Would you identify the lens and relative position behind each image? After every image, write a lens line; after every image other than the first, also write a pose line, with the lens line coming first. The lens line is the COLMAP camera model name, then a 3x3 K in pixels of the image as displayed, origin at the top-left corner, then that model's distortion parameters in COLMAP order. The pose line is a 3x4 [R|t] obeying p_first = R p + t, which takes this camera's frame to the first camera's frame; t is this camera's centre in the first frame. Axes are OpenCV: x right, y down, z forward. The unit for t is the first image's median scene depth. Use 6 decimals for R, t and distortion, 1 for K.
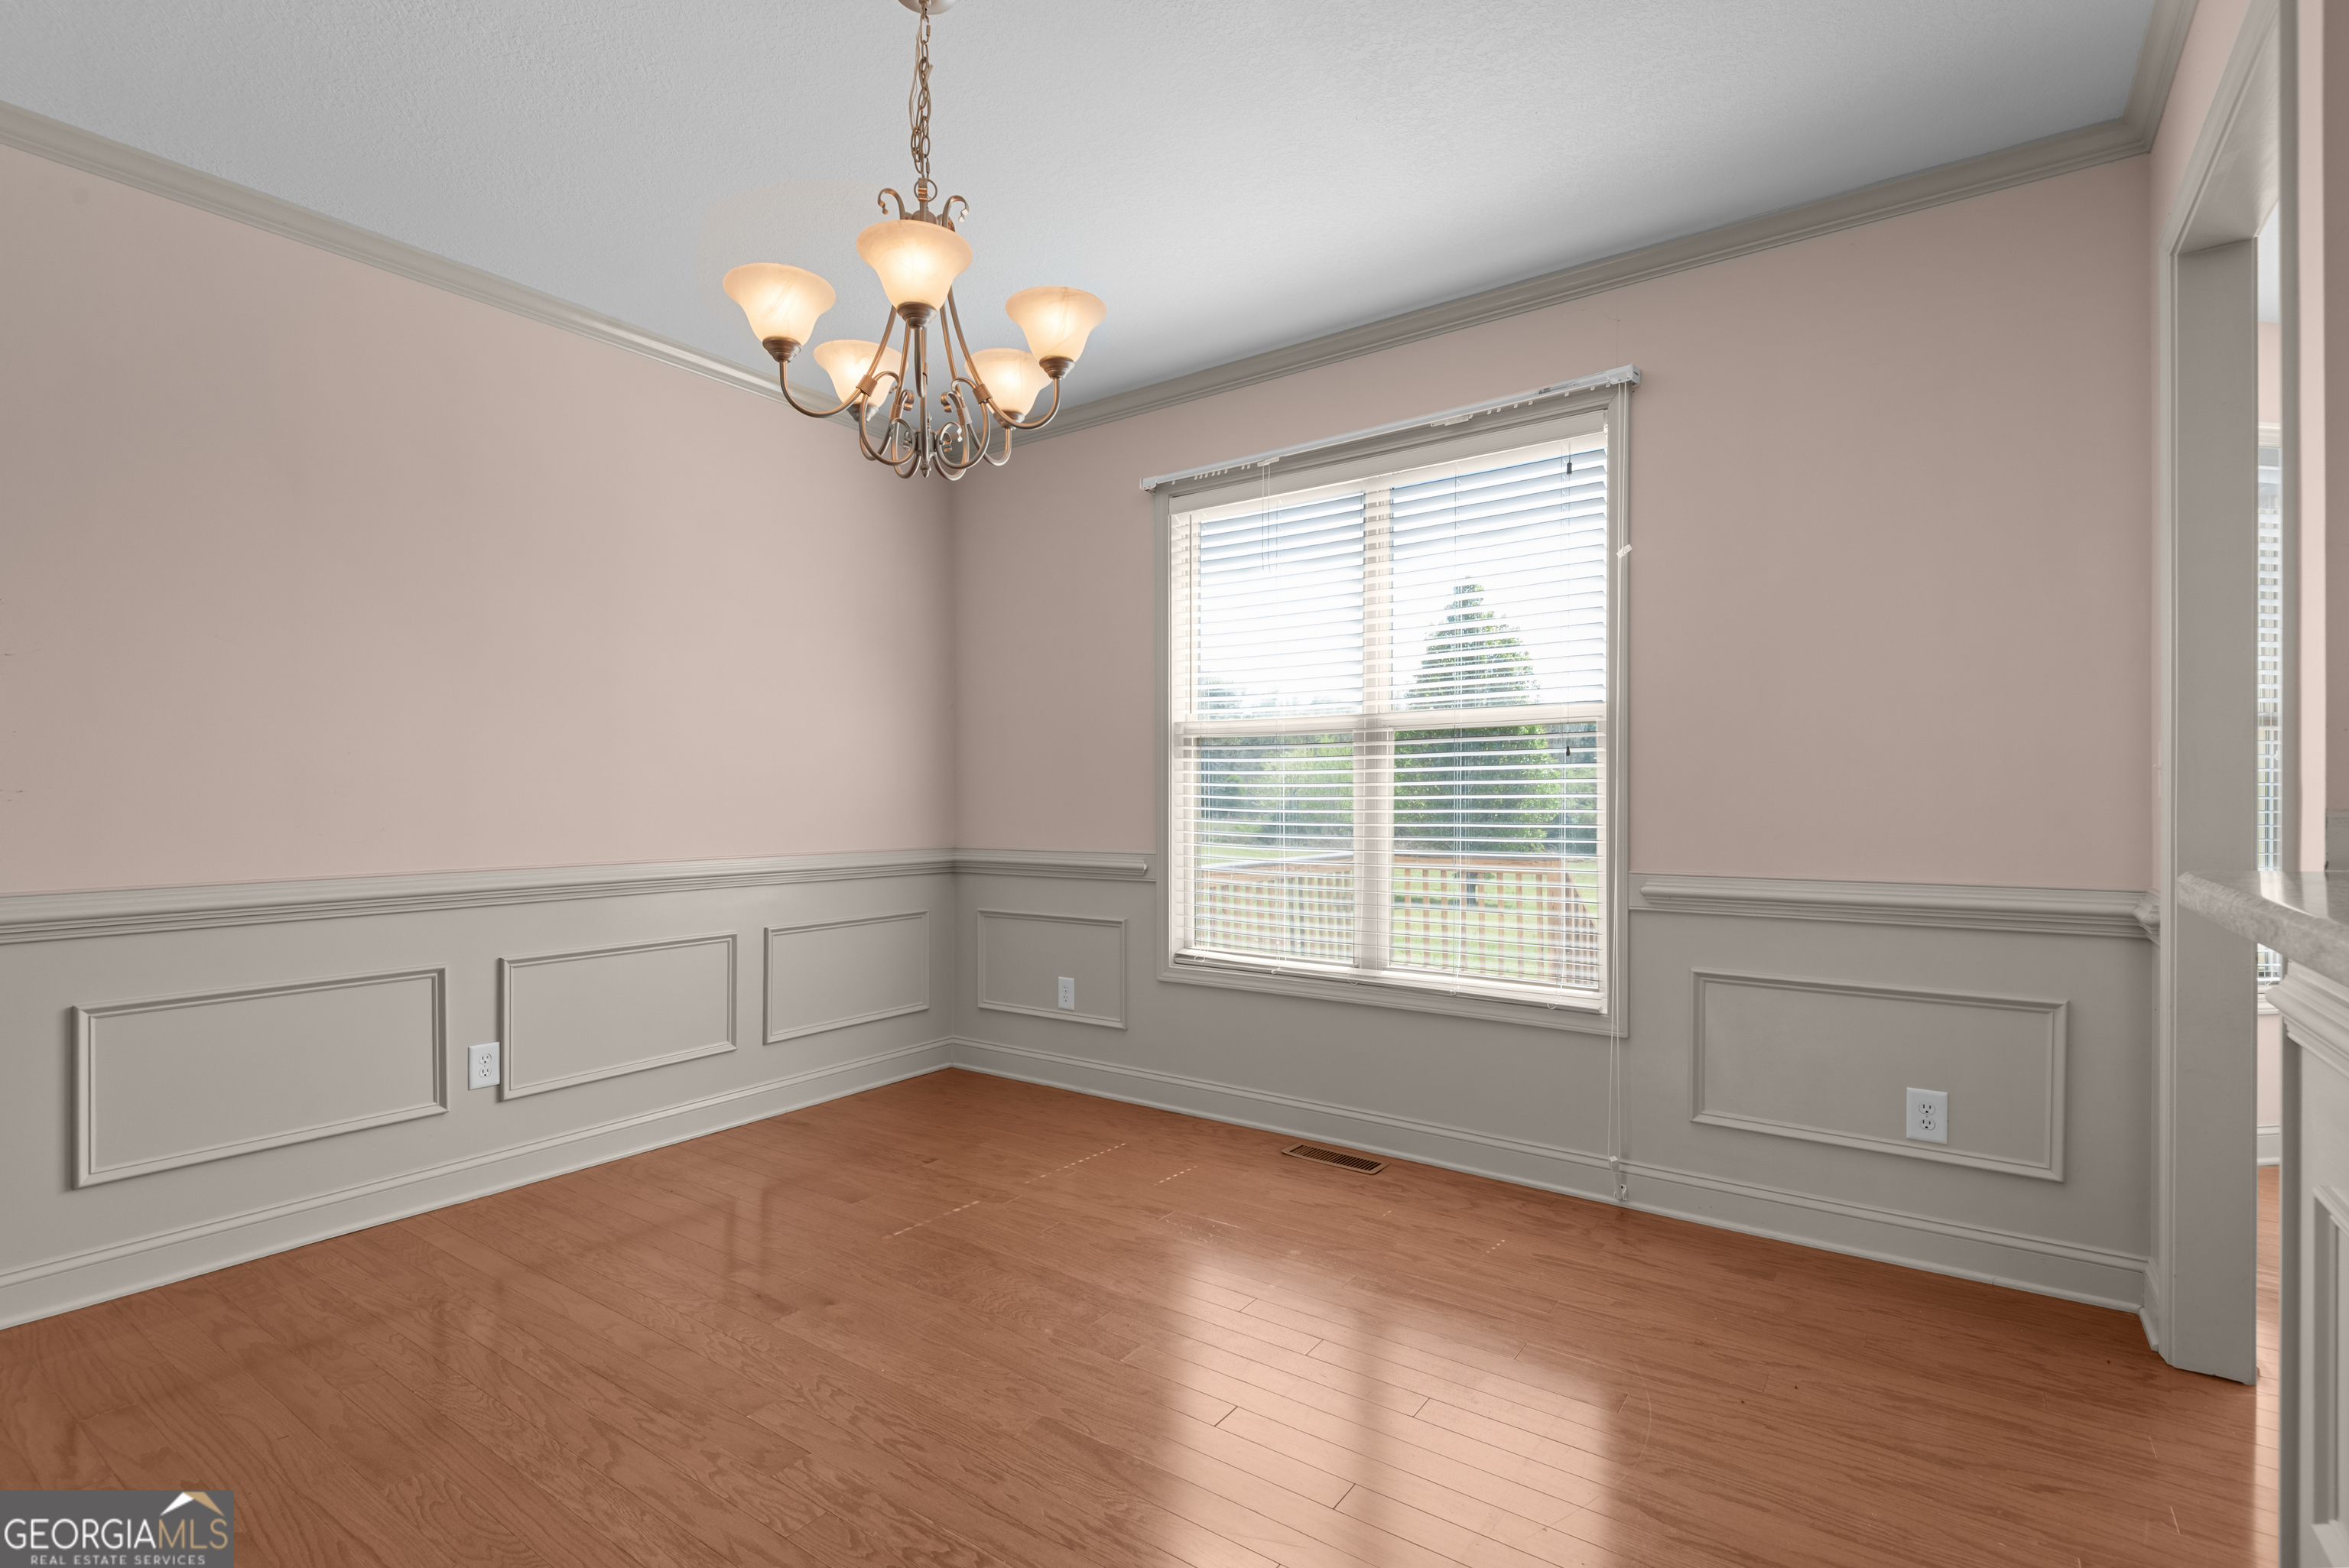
lens RADIAL K [[1080.1, 0, 1174.9], [0, 1080.1, 793.3], [0, 0, 1]] dist [0.010352, -0.000820]
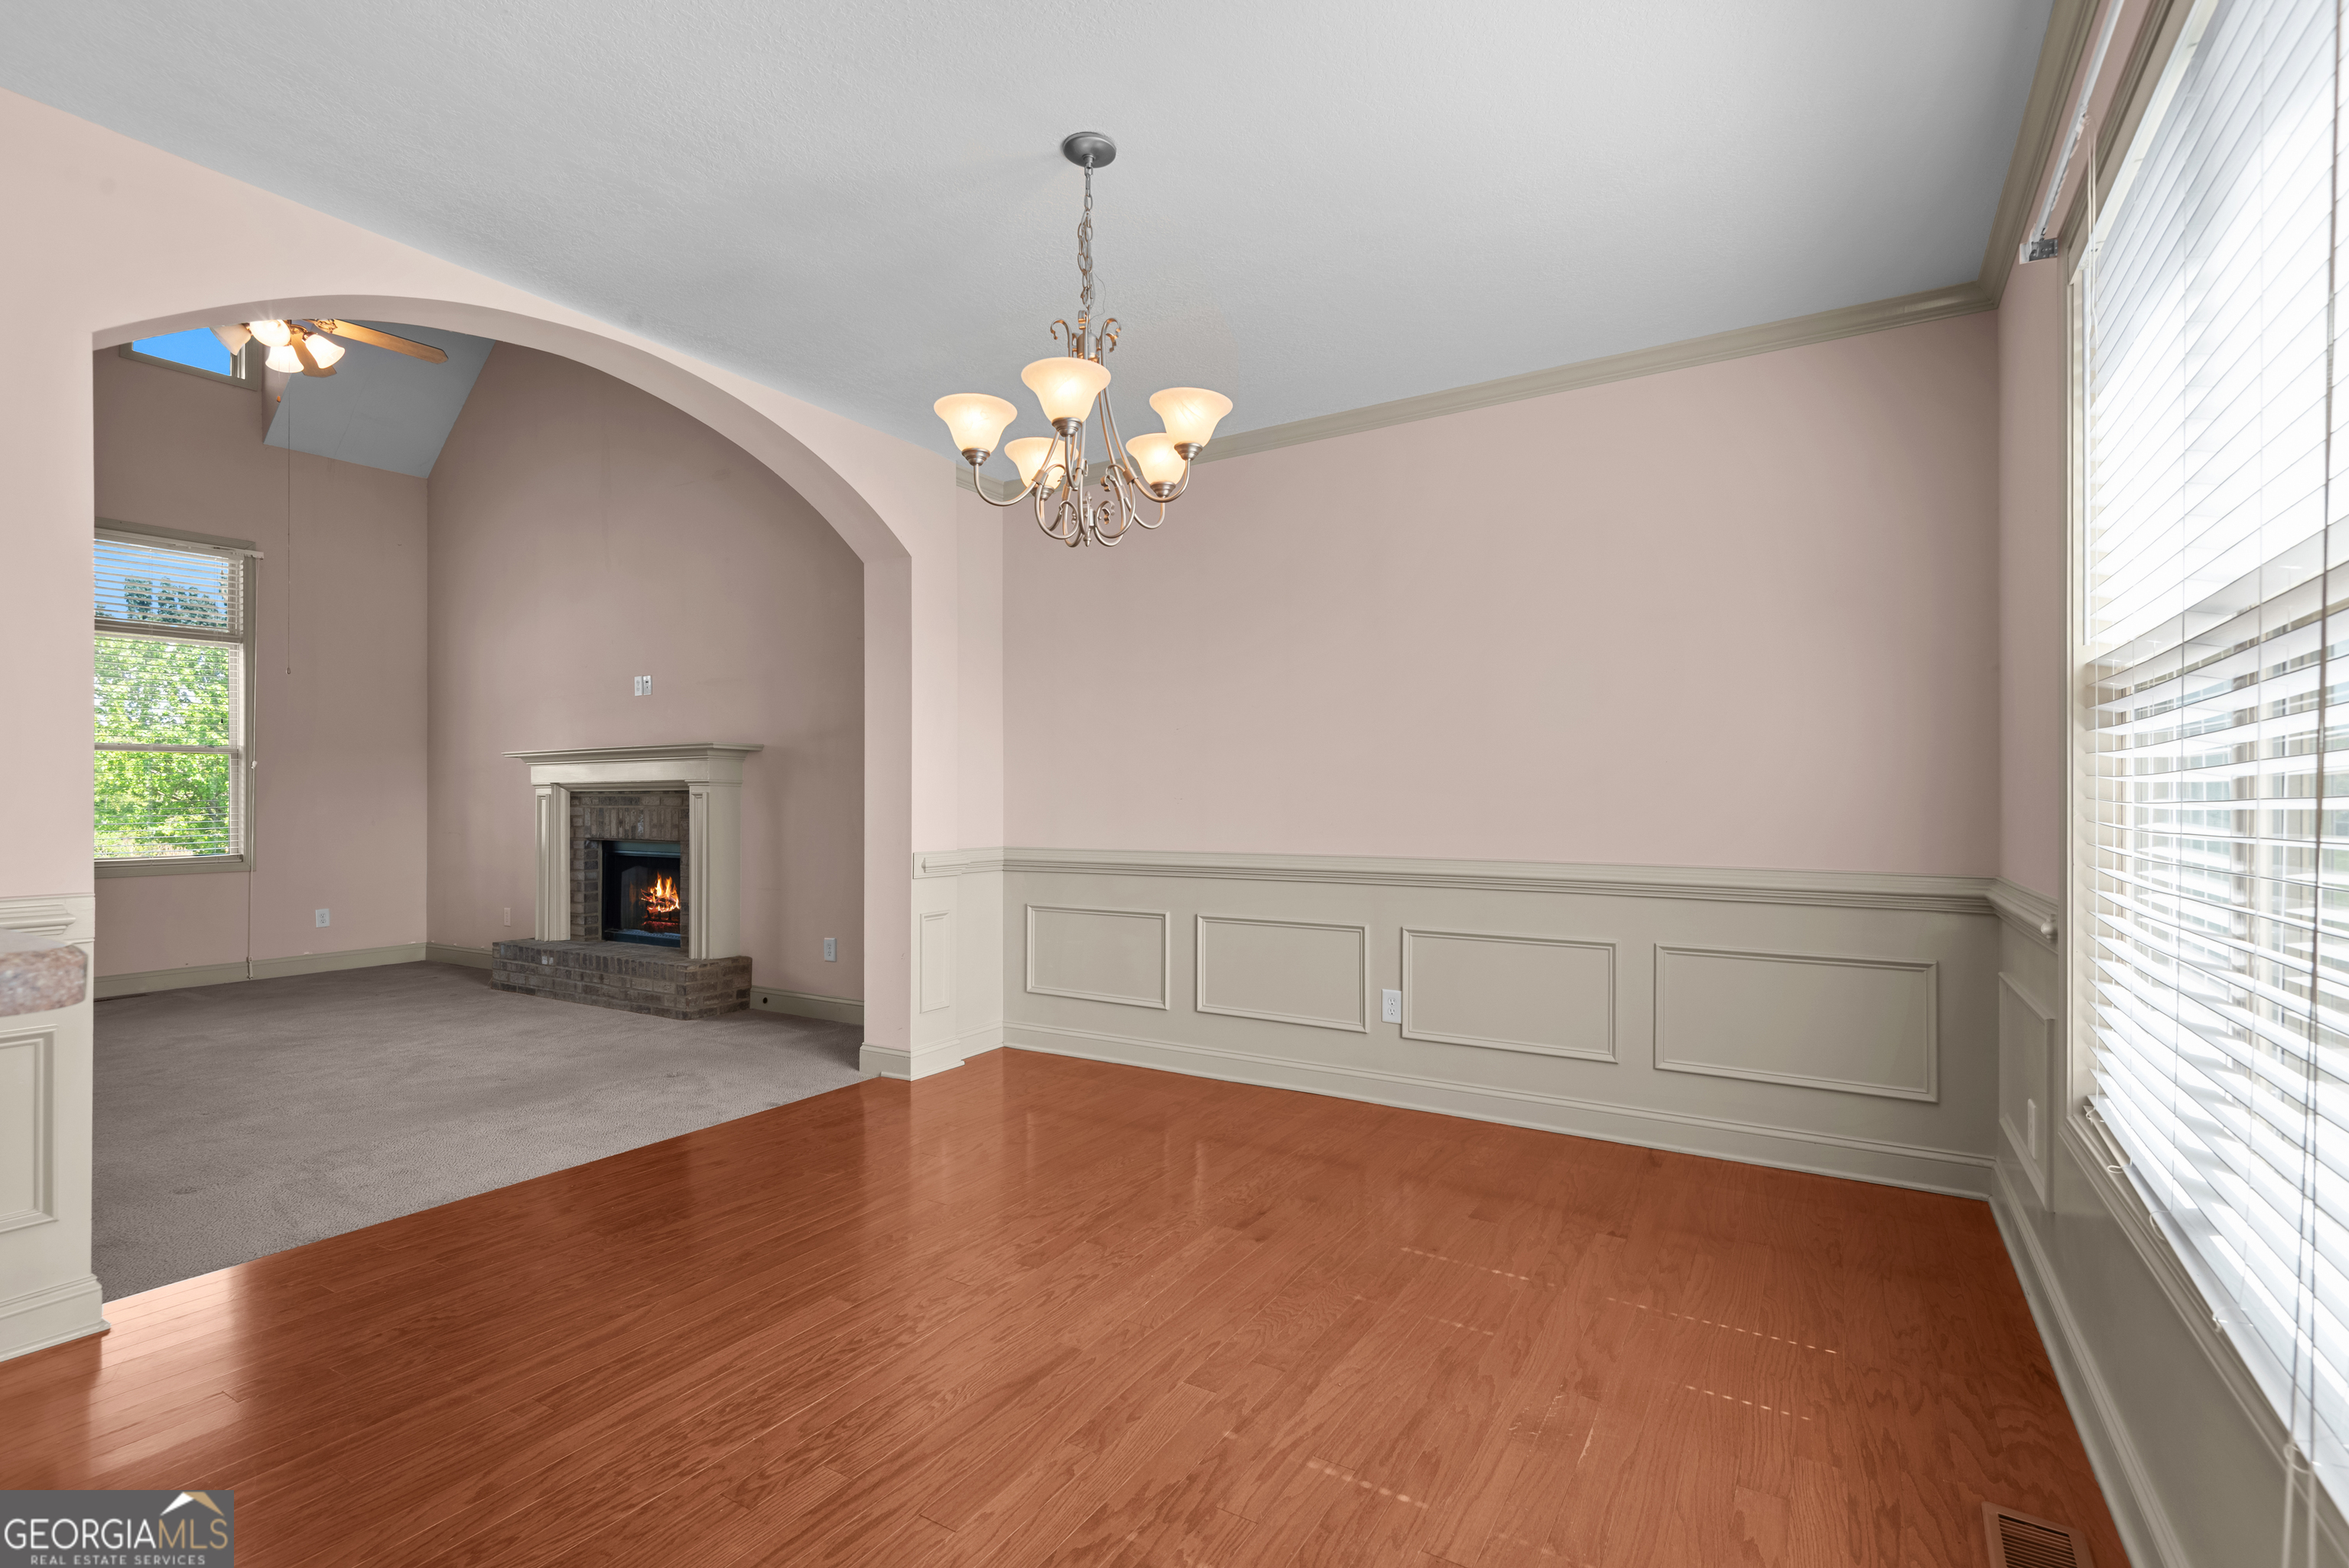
lens RADIAL K [[1080.1, 0, 1162.9], [0, 1080.1, 799.1], [0, 0, 1]] dist [0.010352, -0.000820]
pose [[0.058591, 0.003474, -0.998276, 0.649494], [0.004098, 0.999985, 0.003721, -0.005625], [0.998274, -0.004309, 0.058576, 0.649849]]
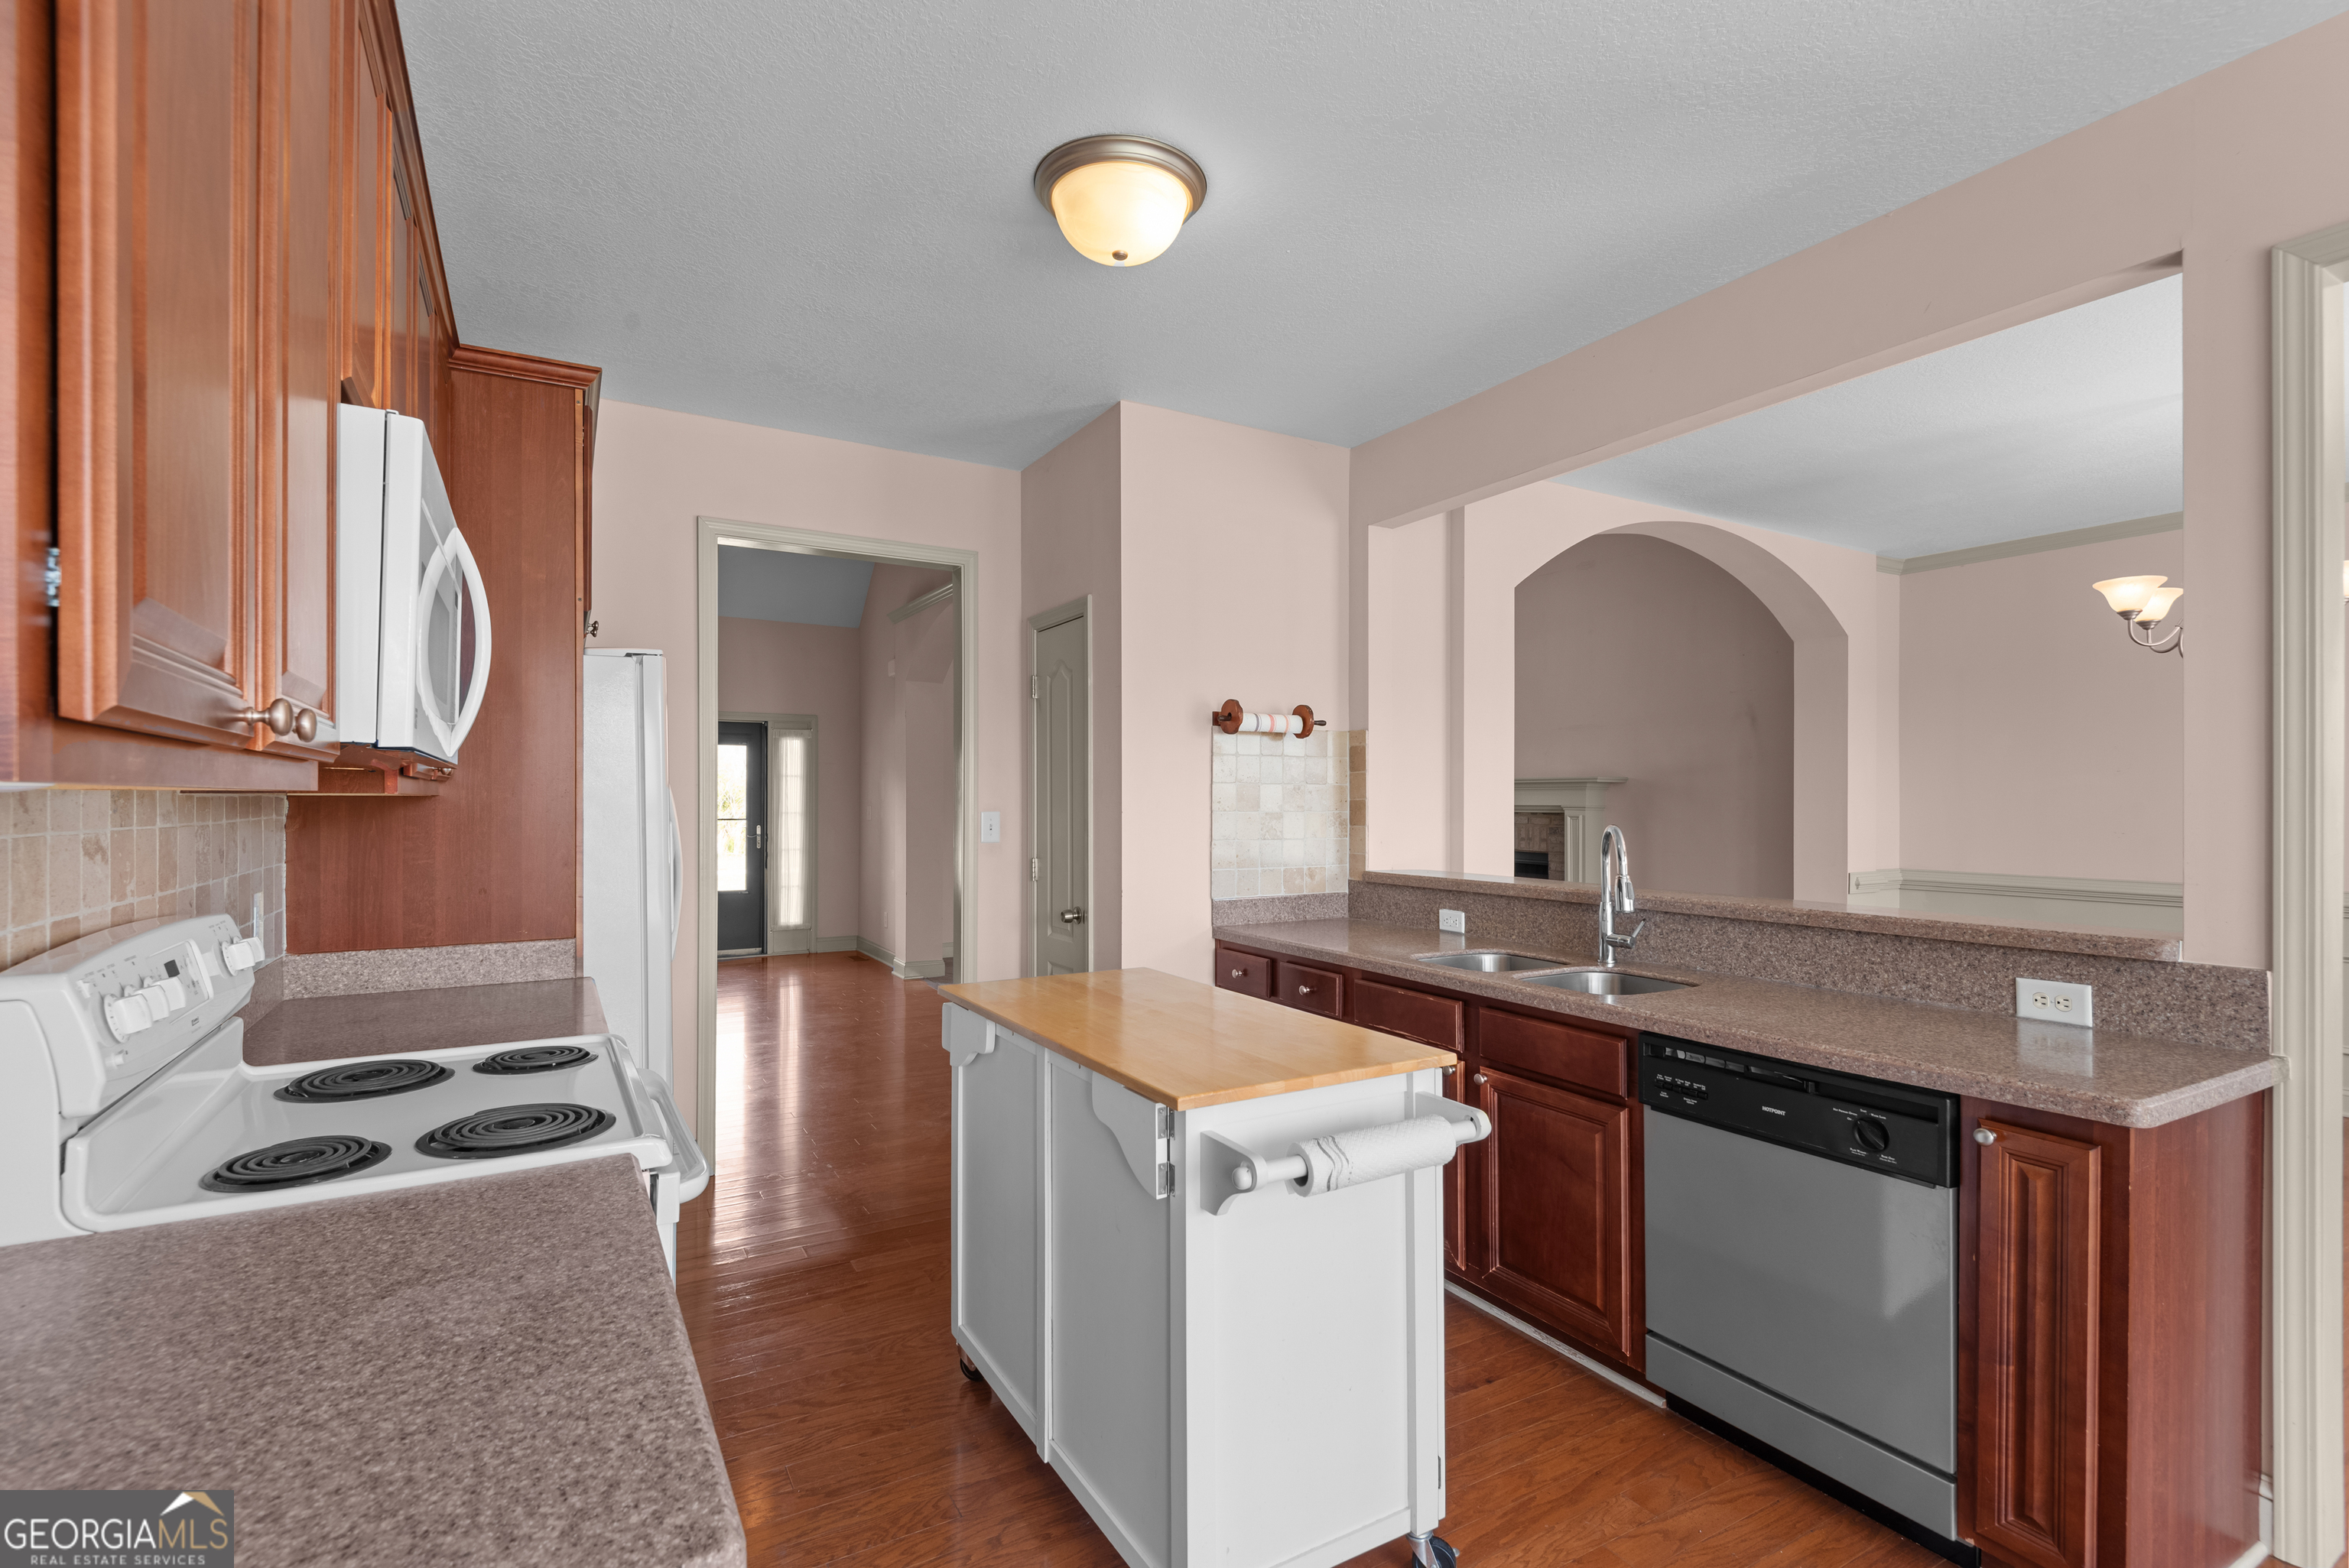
lens RADIAL K [[1080.1, 0, 1173.0], [0, 1080.1, 792.0], [0, 0, 1]] dist [0.010352, -0.000820]
pose [[-0.425252, -0.001300, -0.905074, 1.293013], [0.001143, 0.999997, -0.001973, -0.061639], [0.905074, -0.001873, -0.425250, 0.159938]]
